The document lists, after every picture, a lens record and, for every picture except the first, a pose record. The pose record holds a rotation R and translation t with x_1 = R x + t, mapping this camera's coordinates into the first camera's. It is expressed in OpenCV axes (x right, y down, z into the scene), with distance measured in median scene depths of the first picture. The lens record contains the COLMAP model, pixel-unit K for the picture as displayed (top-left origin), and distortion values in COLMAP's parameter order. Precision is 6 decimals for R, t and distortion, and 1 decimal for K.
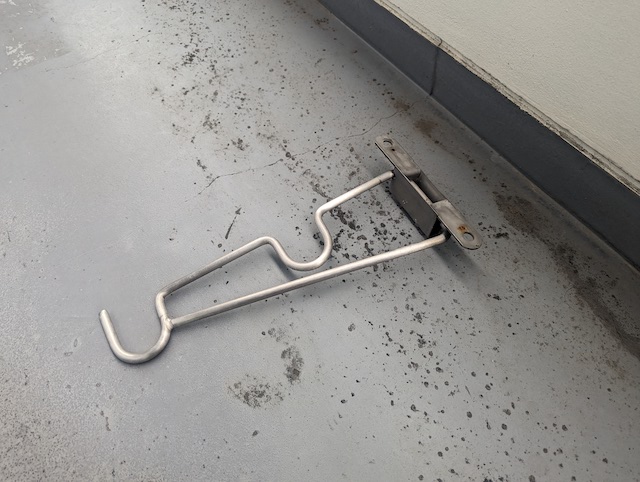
lens RADIAL K [[445.9, 0, 319.5], [0, 445.9, 241.8], [0, 0, 1]] dist [0.012977, -0.022869]
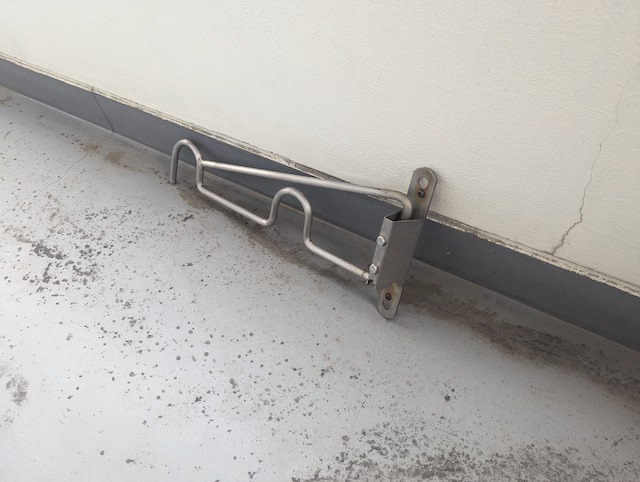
lens RADIAL K [[445.9, 0, 321.4], [0, 445.9, 240.2], [0, 0, 1]] dist [0.012977, -0.022869]
pose [[0.885749, -0.358088, 0.295332, 0.374307], [0.388593, 0.920058, -0.049889, 0.260848], [-0.253858, 0.158953, 0.954091, -0.261444]]
